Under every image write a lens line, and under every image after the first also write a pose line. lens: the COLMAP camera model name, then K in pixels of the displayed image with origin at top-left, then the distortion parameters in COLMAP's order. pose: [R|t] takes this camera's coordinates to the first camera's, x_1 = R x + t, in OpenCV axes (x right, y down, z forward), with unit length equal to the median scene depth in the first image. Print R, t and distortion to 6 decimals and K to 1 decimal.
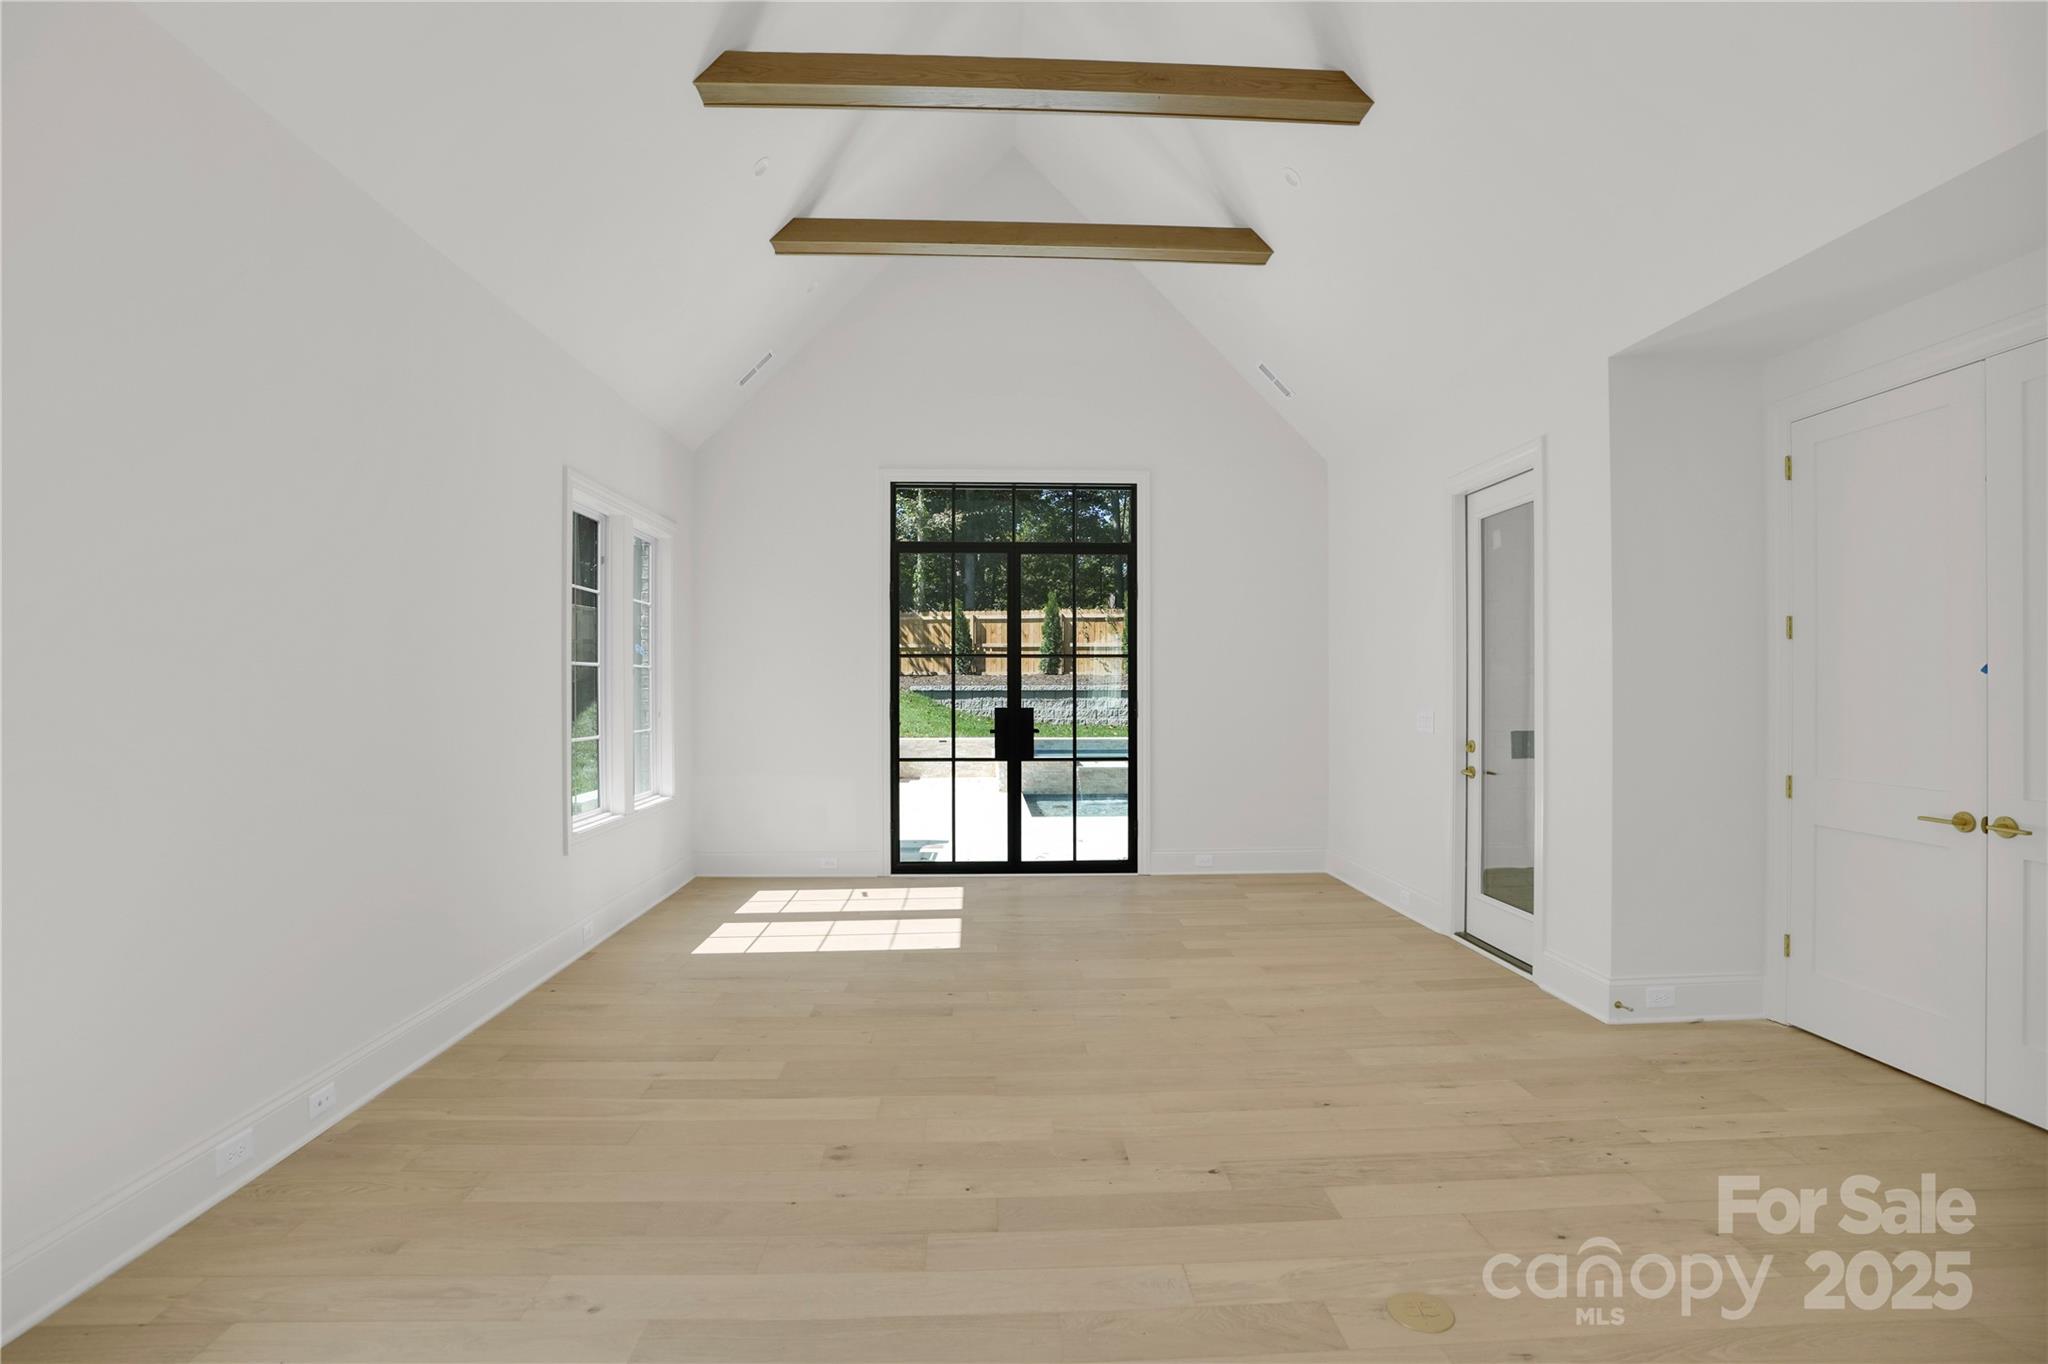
lens RADIAL K [[975.8, 0, 1024.0], [0, 975.8, 682.0], [0, 0, 1]] dist [-0.072508, 0.032344]
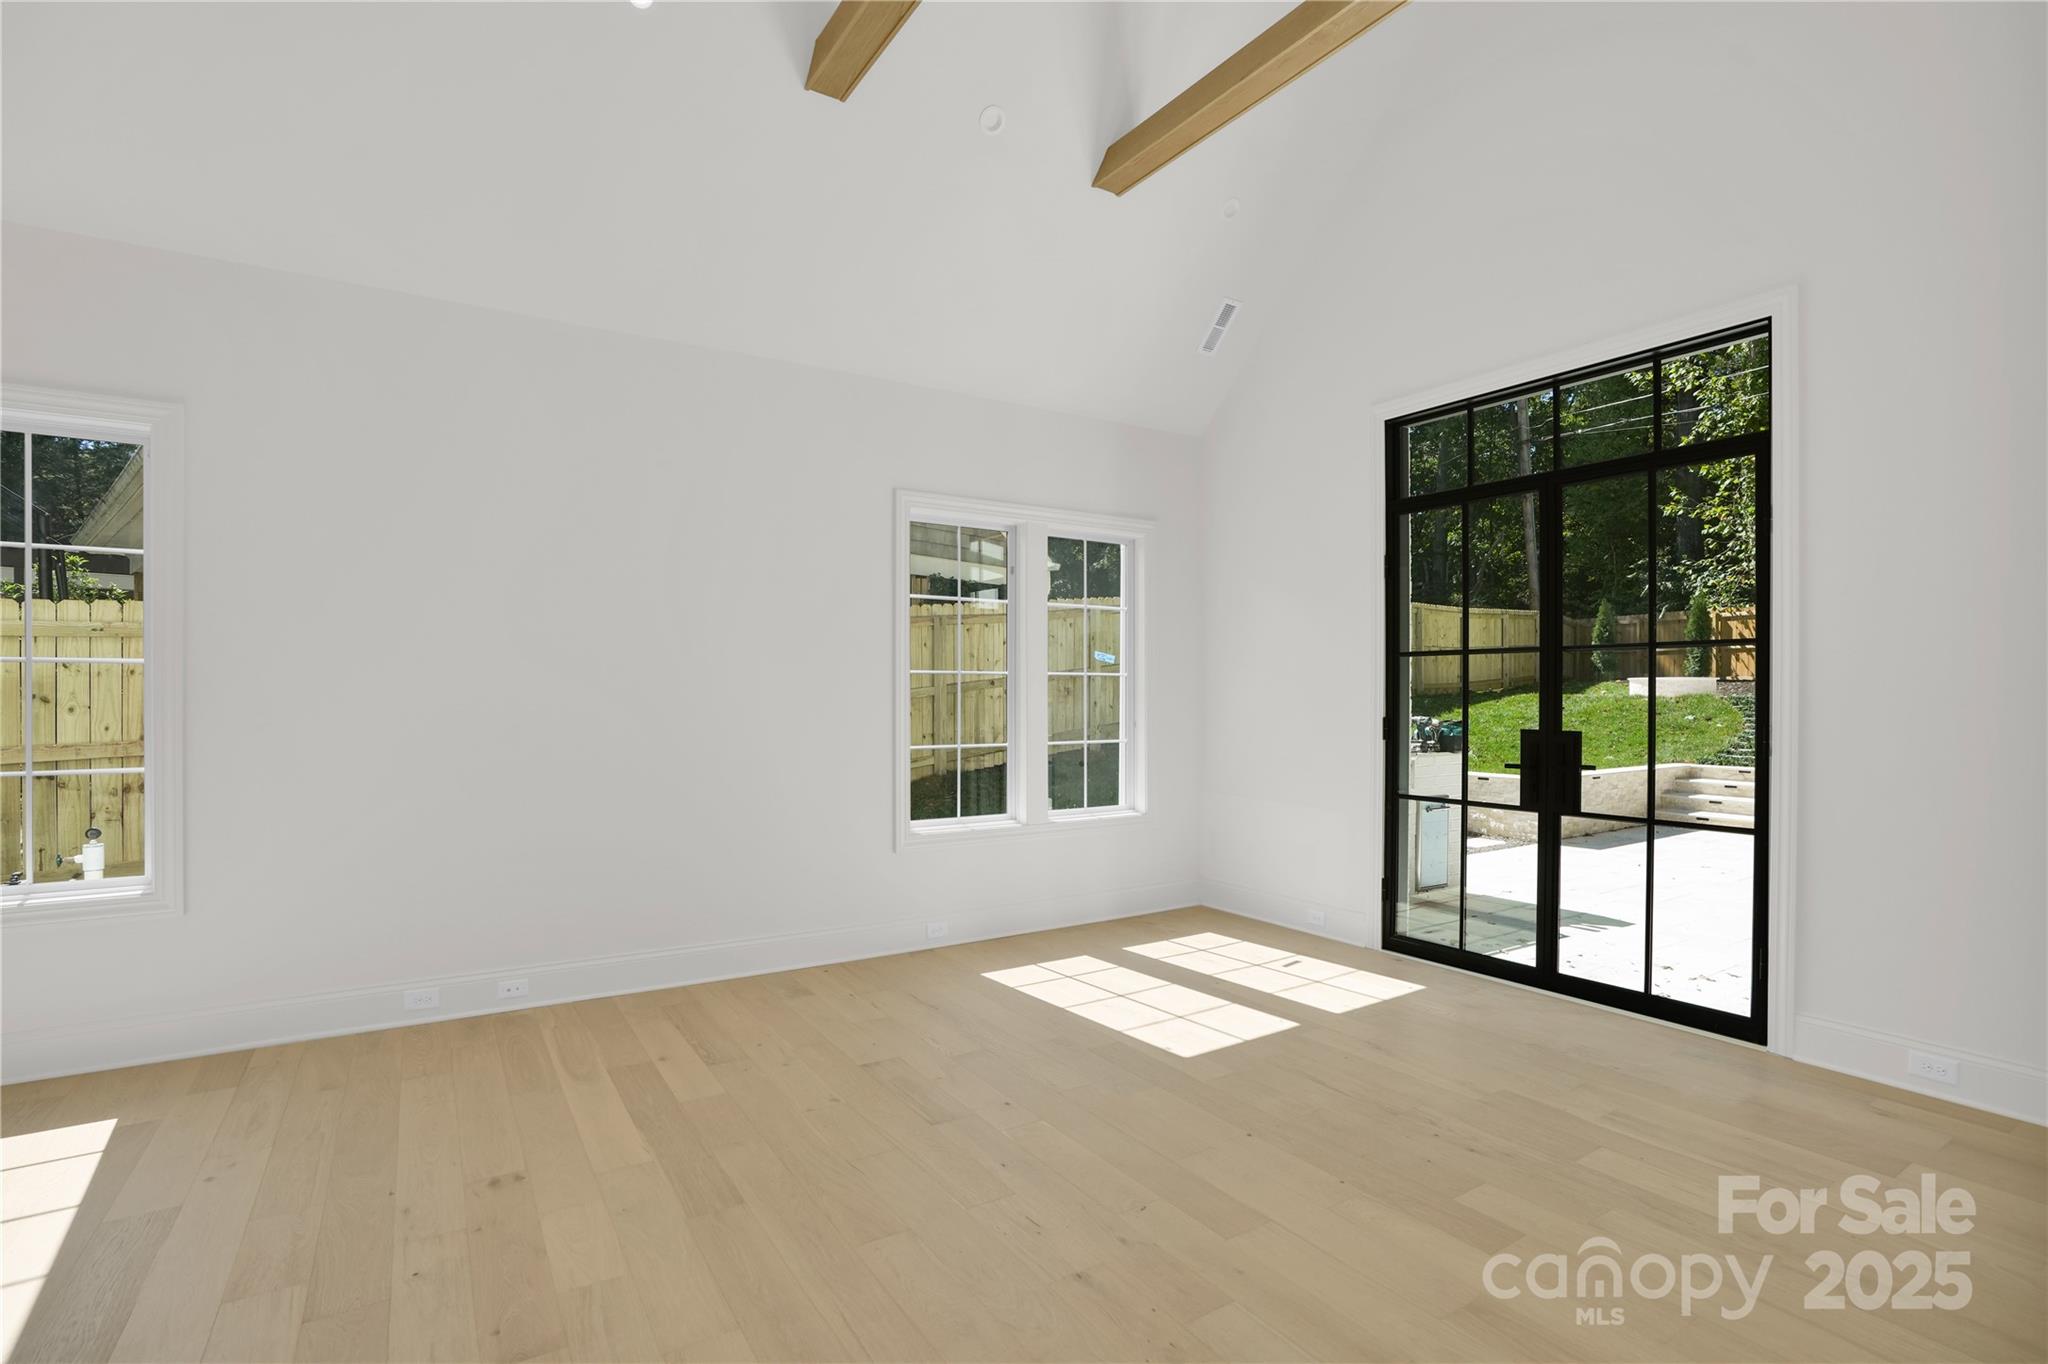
lens RADIAL K [[975.8, 0, 1024.0], [0, 975.8, 682.0], [0, 0, 1]] dist [-0.072508, 0.032344]
pose [[0.504190, -0.009753, -0.863538, 0.360475], [0.000612, 0.999940, -0.010936, 0.002336], [0.863593, 0.004985, 0.504166, 0.394272]]
